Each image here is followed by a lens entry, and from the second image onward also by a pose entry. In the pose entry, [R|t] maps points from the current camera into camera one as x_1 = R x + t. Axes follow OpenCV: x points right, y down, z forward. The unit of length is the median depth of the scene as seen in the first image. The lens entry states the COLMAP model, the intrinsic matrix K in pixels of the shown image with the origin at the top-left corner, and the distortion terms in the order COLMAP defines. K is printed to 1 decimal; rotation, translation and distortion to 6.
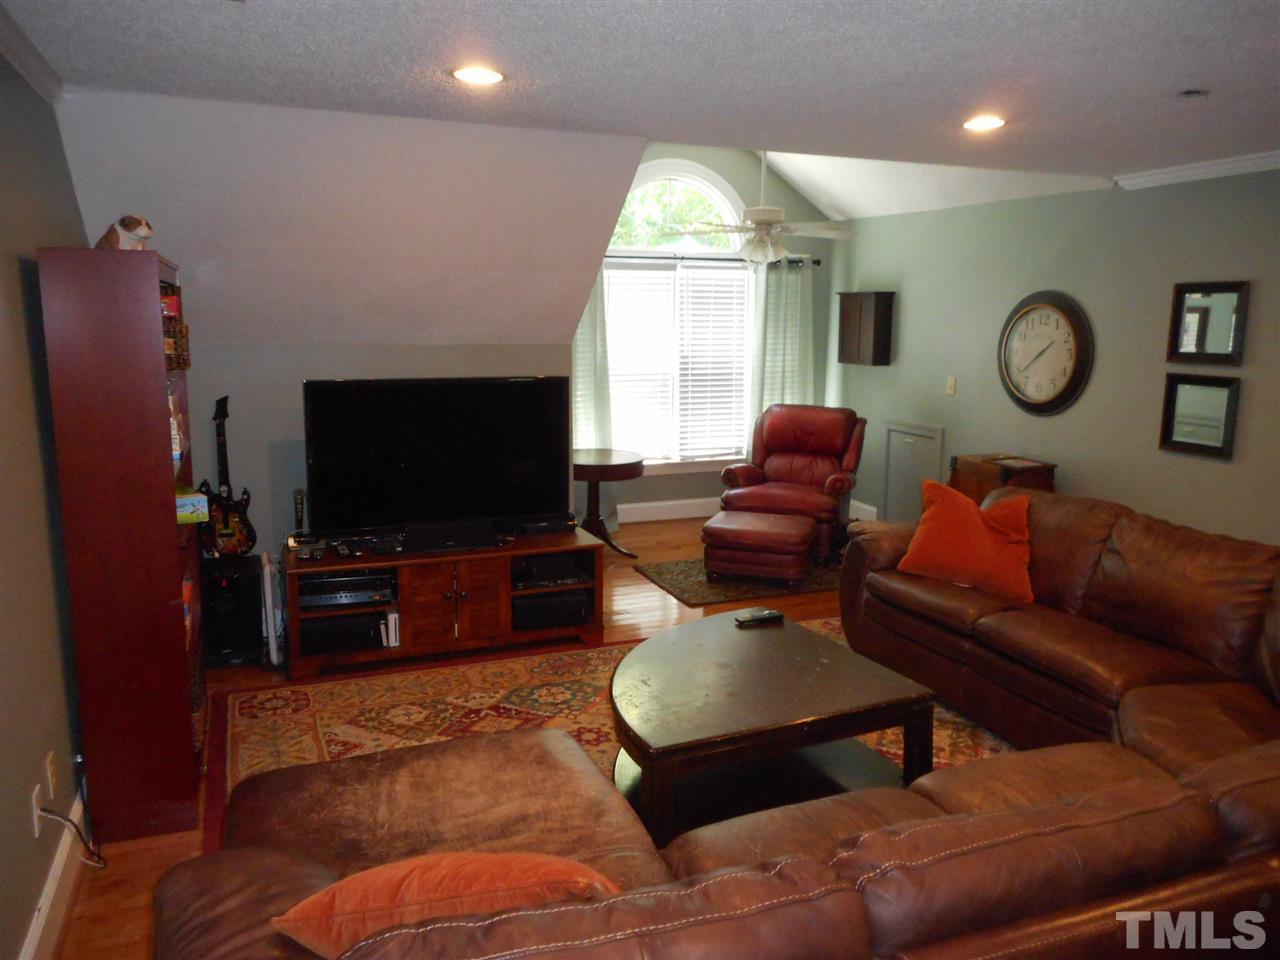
lens RADIAL K [[966.8, 0, 644.0], [0, 966.8, 481.6], [0, 0, 1]] dist [-0.001020, 0.003966]
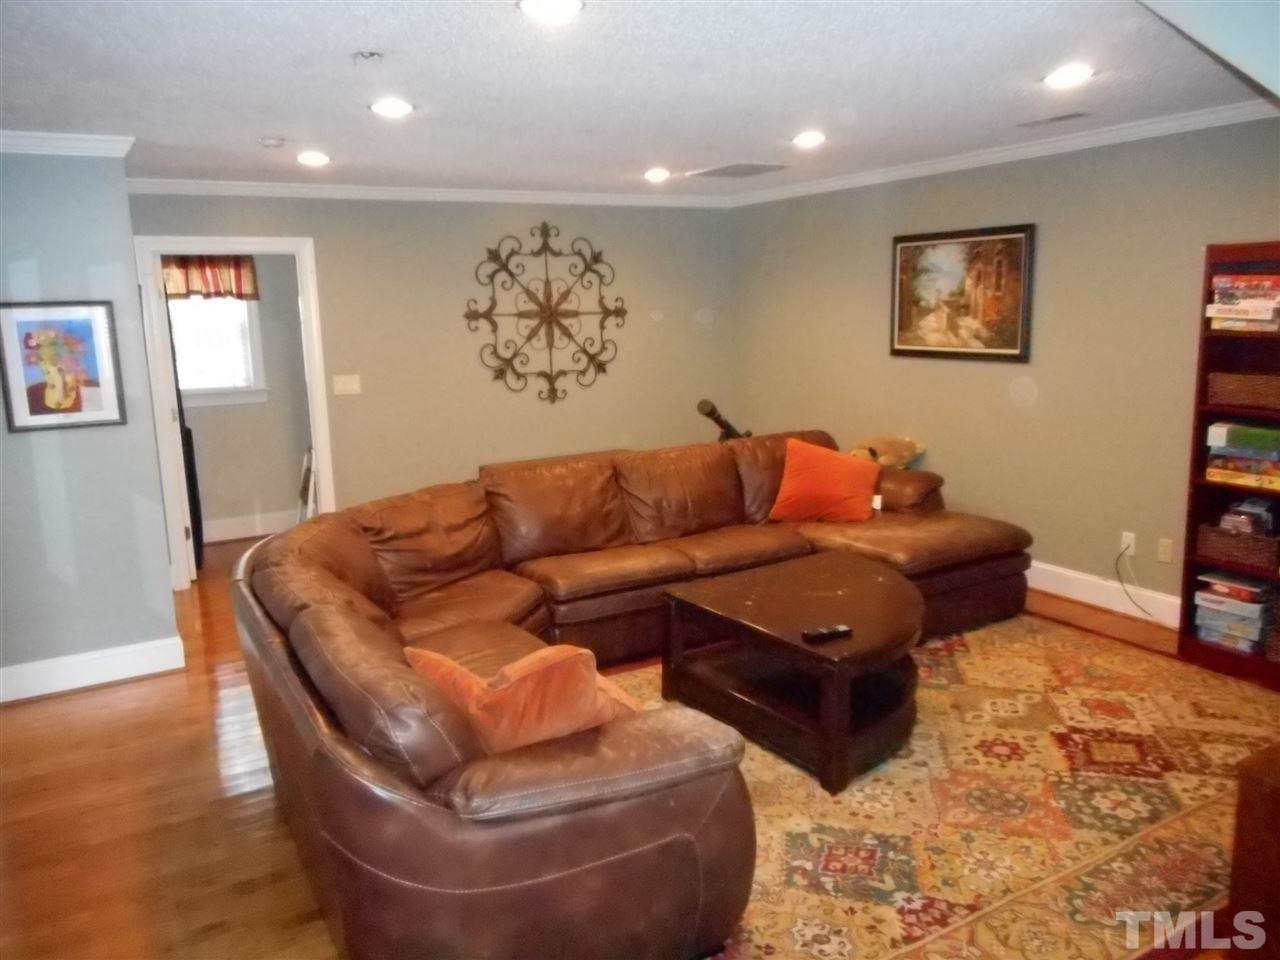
lens RADIAL K [[966.8, 0, 644.0], [0, 966.8, 481.6], [0, 0, 1]] dist [-0.001020, 0.003966]
pose [[-0.990783, 0.042963, -0.128467, 0.364159], [-0.003456, 0.940045, 0.341032, -0.273589], [0.135417, 0.338332, -0.931232, 1.610075]]
